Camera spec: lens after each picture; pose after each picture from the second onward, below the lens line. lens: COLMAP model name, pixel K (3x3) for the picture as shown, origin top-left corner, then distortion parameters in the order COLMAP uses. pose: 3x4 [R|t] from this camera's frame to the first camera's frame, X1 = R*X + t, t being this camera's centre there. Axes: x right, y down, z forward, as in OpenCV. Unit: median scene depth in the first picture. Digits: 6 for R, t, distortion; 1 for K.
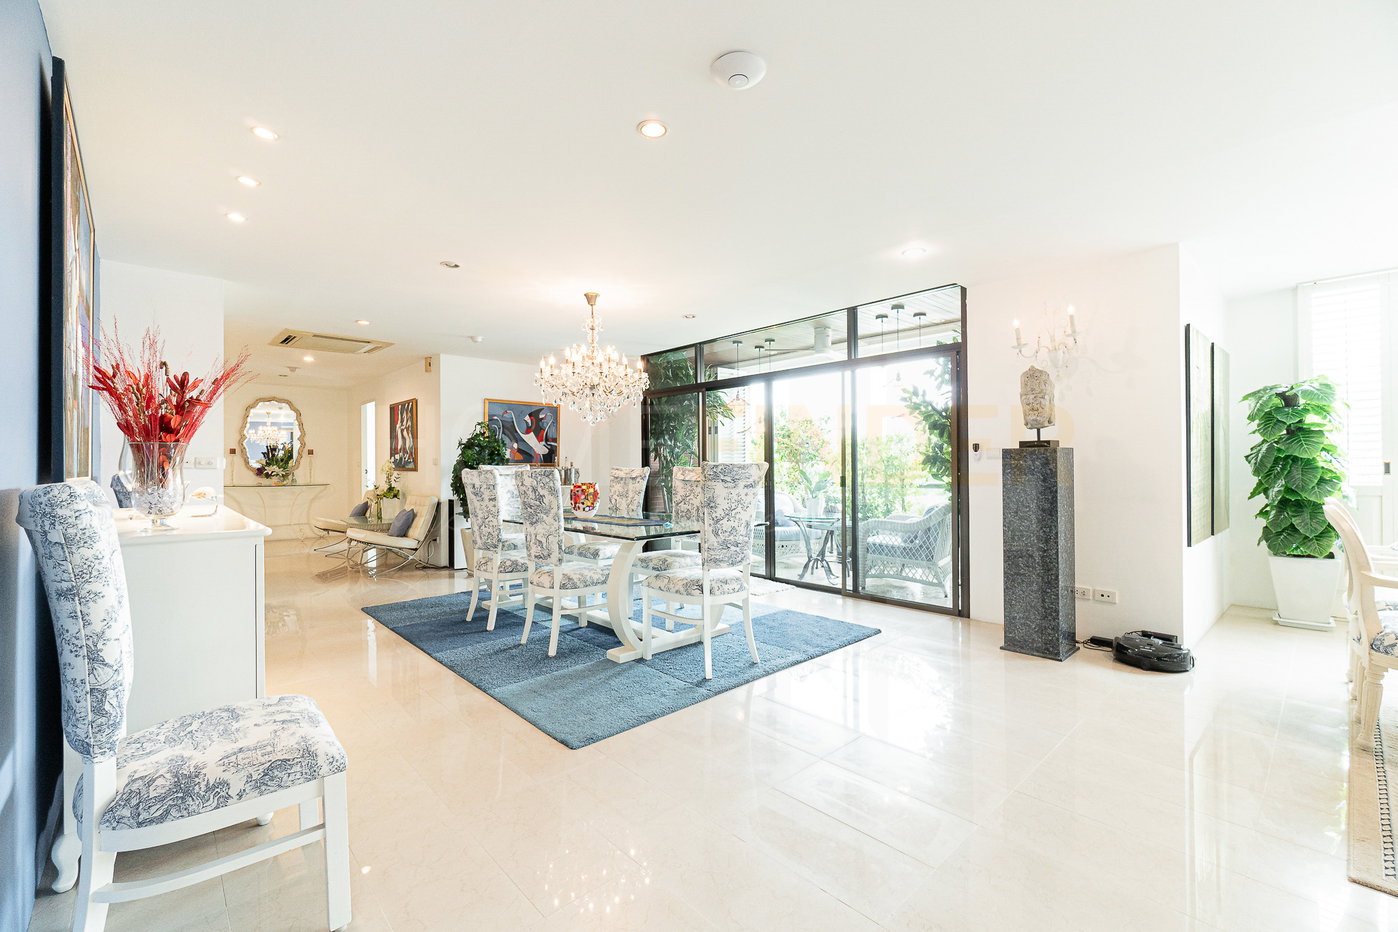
lens RADIAL K [[598.9, 0, 697.9], [0, 598.9, 462.0], [0, 0, 1]] dist [-0.002044, -0.000152]
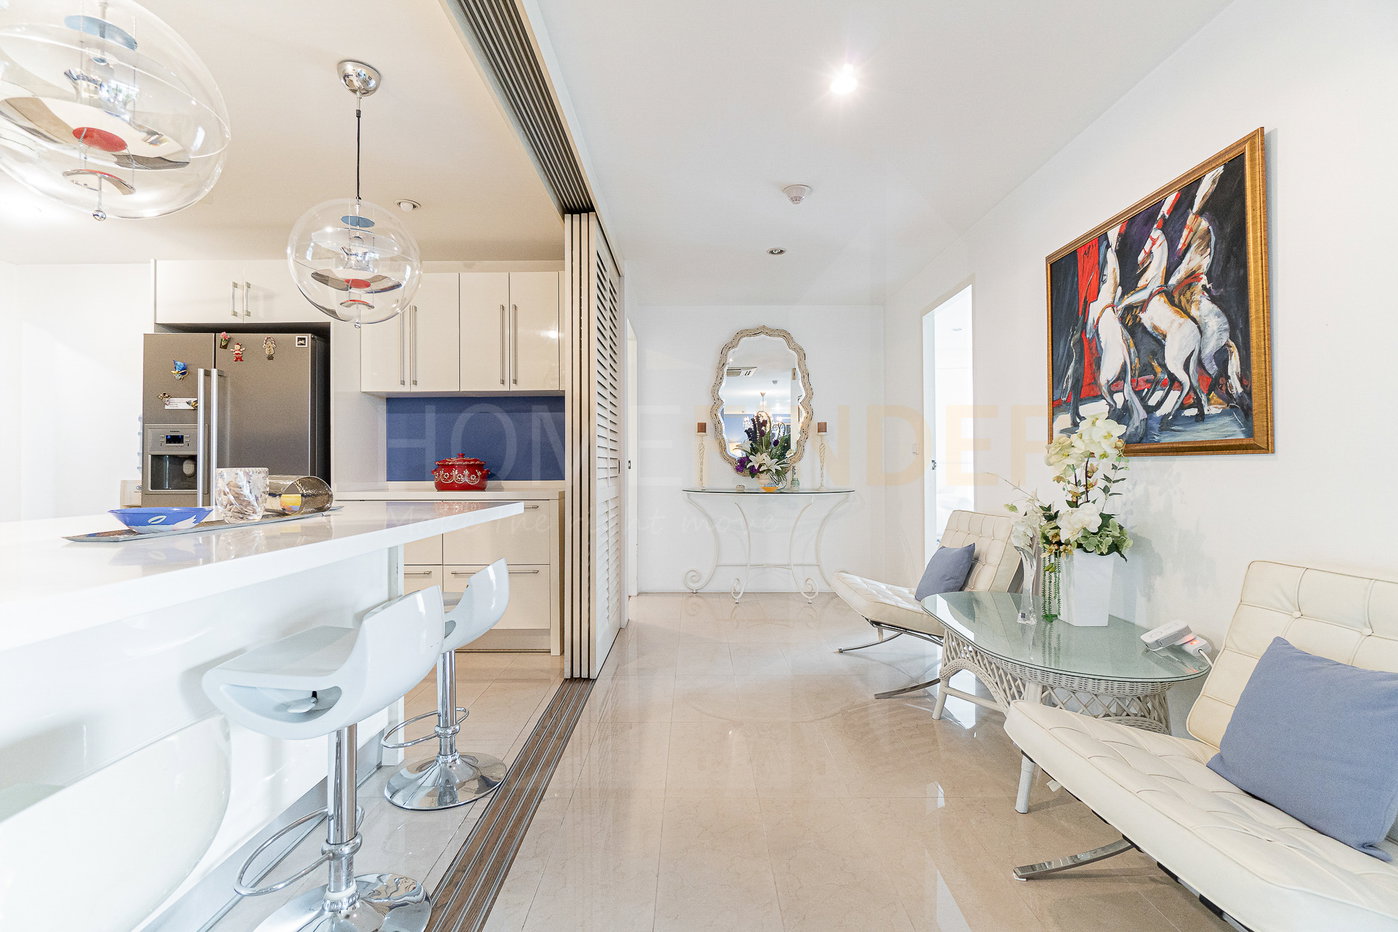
lens RADIAL K [[645.5, 0, 698.0], [0, 645.5, 463.4], [0, 0, 1]] dist [-0.001831, -0.000026]
pose [[0.743904, -0.001133, -0.668286, -0.356375], [0.000507, 0.999999, -0.001131, 0.014731], [0.668287, 0.000503, 0.743904, 0.516713]]
